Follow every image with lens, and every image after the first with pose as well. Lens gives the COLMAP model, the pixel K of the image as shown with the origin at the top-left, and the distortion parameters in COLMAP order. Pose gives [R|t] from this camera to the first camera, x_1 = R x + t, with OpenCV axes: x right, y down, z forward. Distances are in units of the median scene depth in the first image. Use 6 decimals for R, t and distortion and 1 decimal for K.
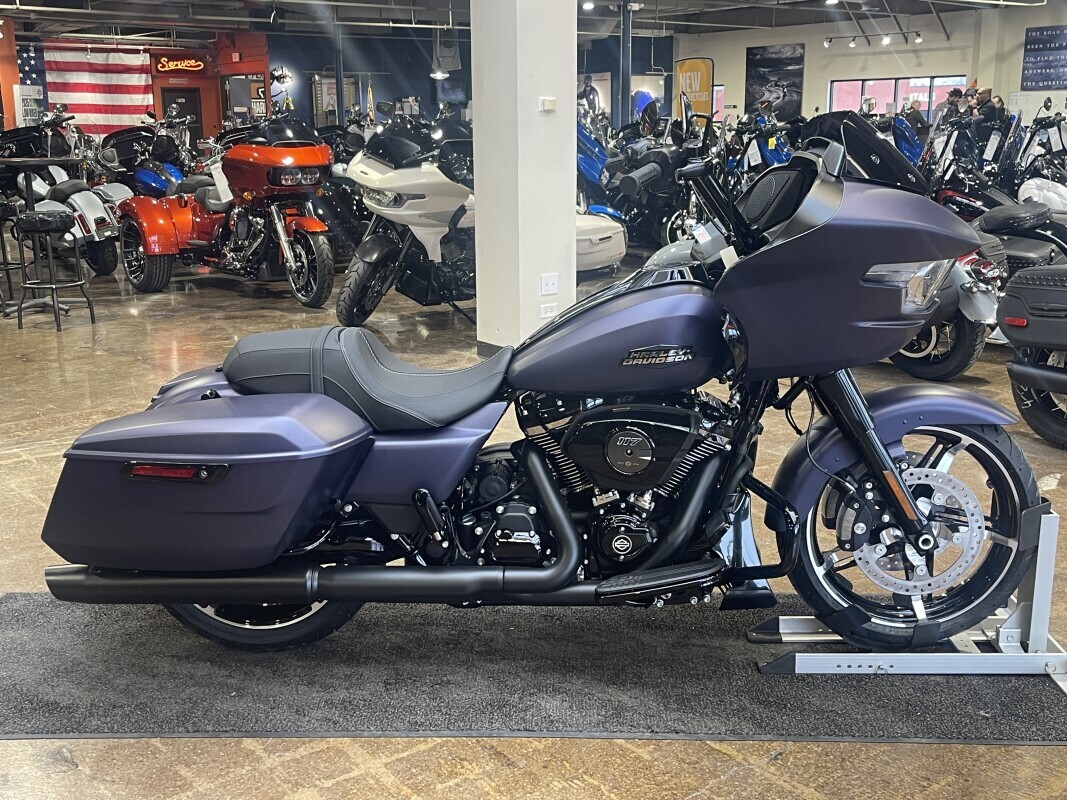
lens RADIAL K [[1154.8, 0, 533.4], [0, 1154.8, 397.5], [0, 0, 1]] dist [-0.007436, 0.000000]
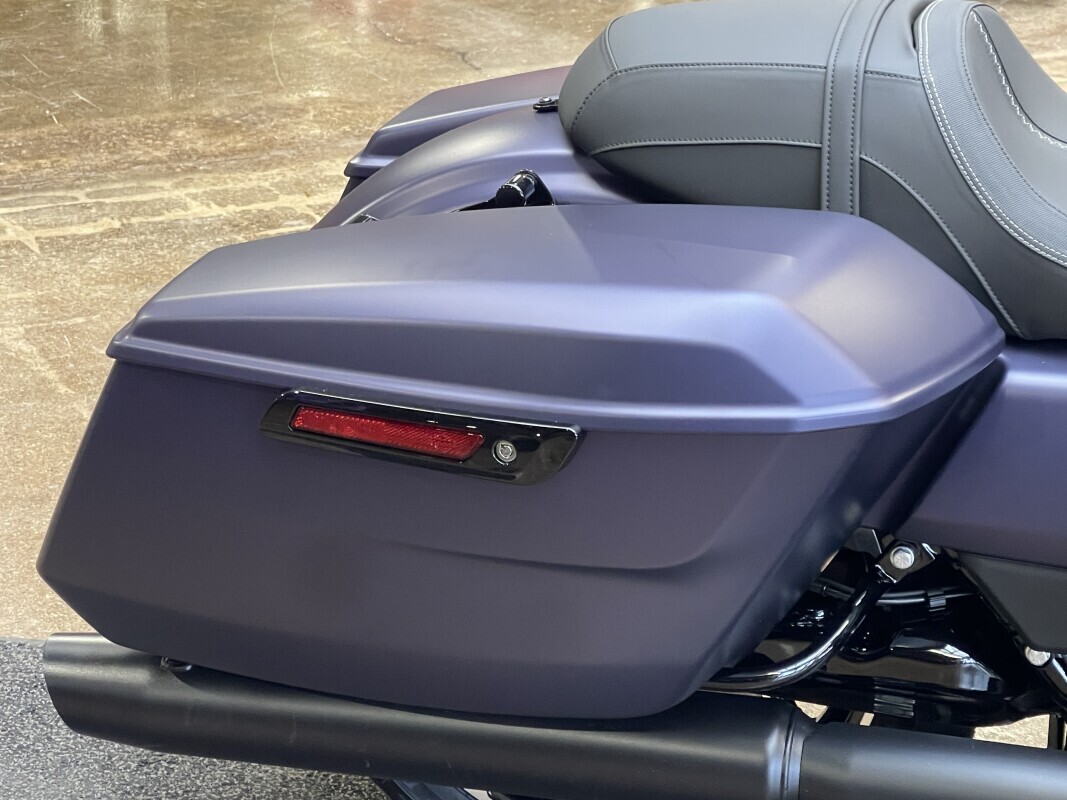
lens RADIAL K [[2705.0, 0, 534.4], [0, 2705.0, 401.1], [0, 0, 1]] dist [0.113845, 0.000000]
pose [[0.971590, 0.089598, -0.219056, -0.096362], [-0.061870, 0.989539, 0.130323, -0.044357], [0.228442, -0.113068, 0.966970, 0.222653]]
